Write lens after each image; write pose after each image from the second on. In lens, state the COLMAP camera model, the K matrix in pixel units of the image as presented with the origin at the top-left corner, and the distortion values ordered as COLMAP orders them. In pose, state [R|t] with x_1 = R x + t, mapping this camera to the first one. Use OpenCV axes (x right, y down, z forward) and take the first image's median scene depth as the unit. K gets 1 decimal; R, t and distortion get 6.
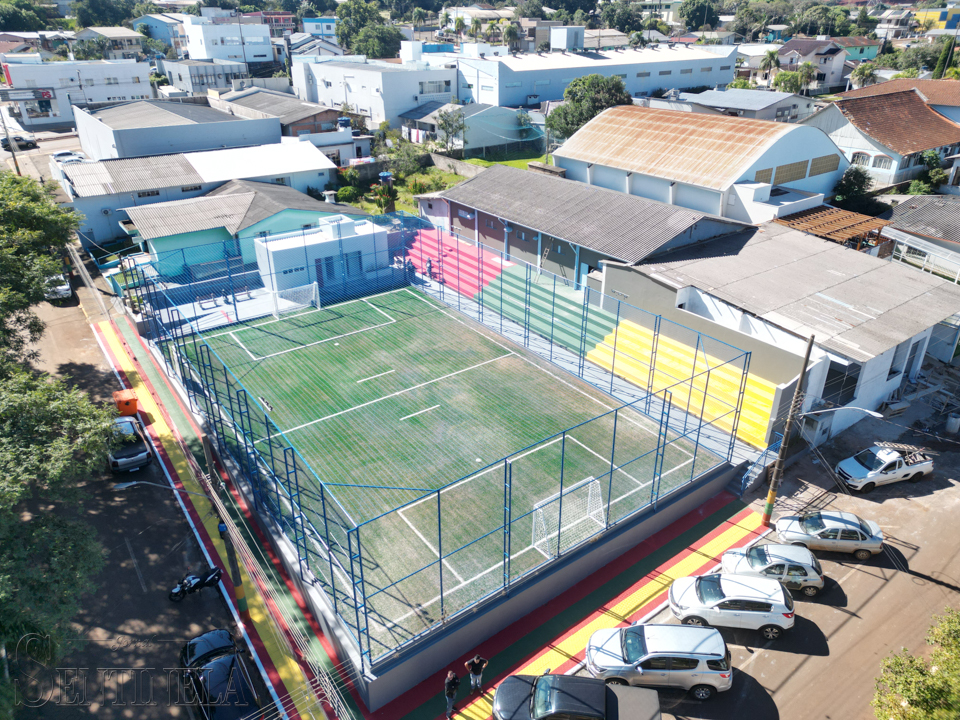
lens RADIAL K [[653.0, 0, 489.2], [0, 653.0, 357.2], [0, 0, 1]] dist [0.027894, -0.001630]
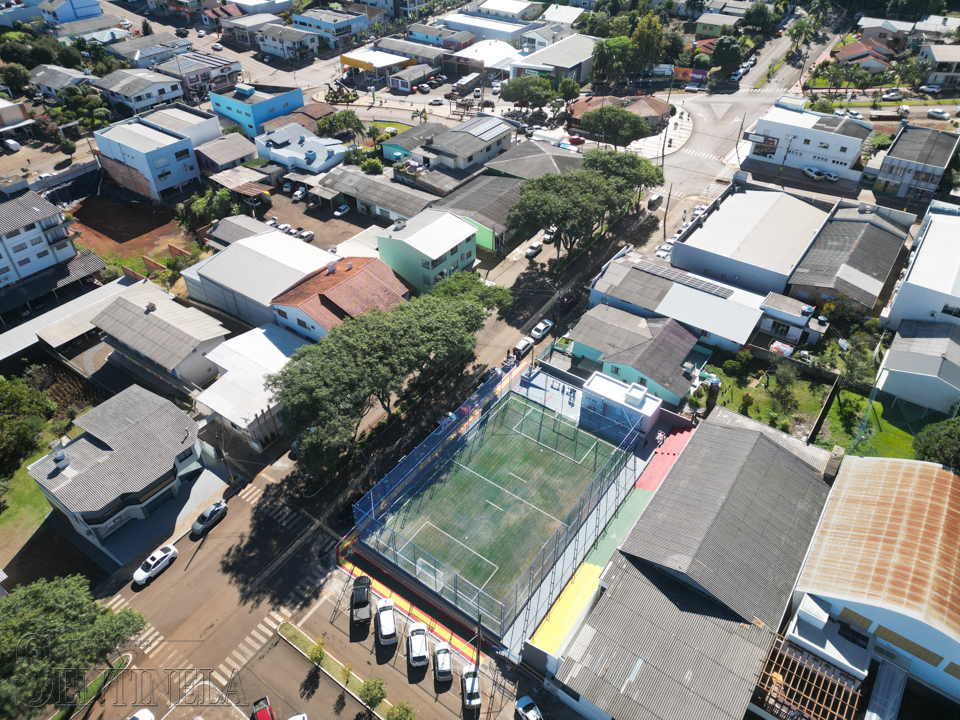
lens RADIAL K [[653.0, 0, 489.2], [0, 653.0, 357.2], [0, 0, 1]] dist [0.027894, -0.001630]
pose [[0.308481, 0.604608, -0.734363, 1.322067], [-0.445285, 0.773988, 0.450182, -1.413473], [0.840571, 0.188128, 0.507984, -0.229007]]
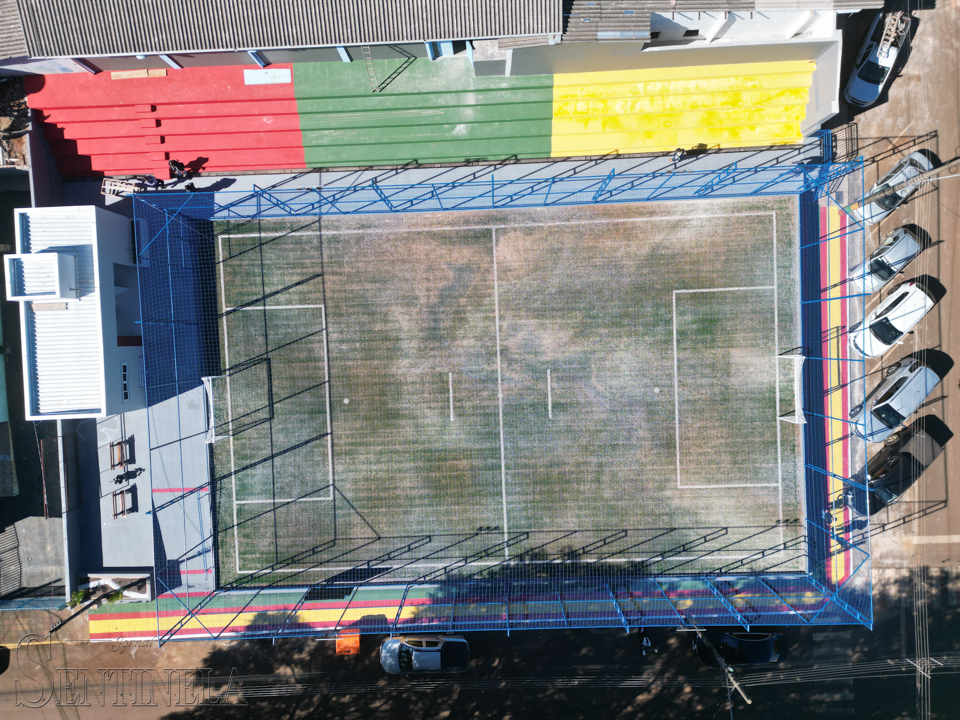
lens RADIAL K [[653.0, 0, 489.2], [0, 653.0, 357.2], [0, 0, 1]] dist [0.027894, -0.001630]
pose [[0.564697, -0.824492, -0.036460, -0.085958], [0.406470, 0.239401, 0.881742, -0.890530], [-0.718261, -0.512737, 0.470321, 0.723666]]
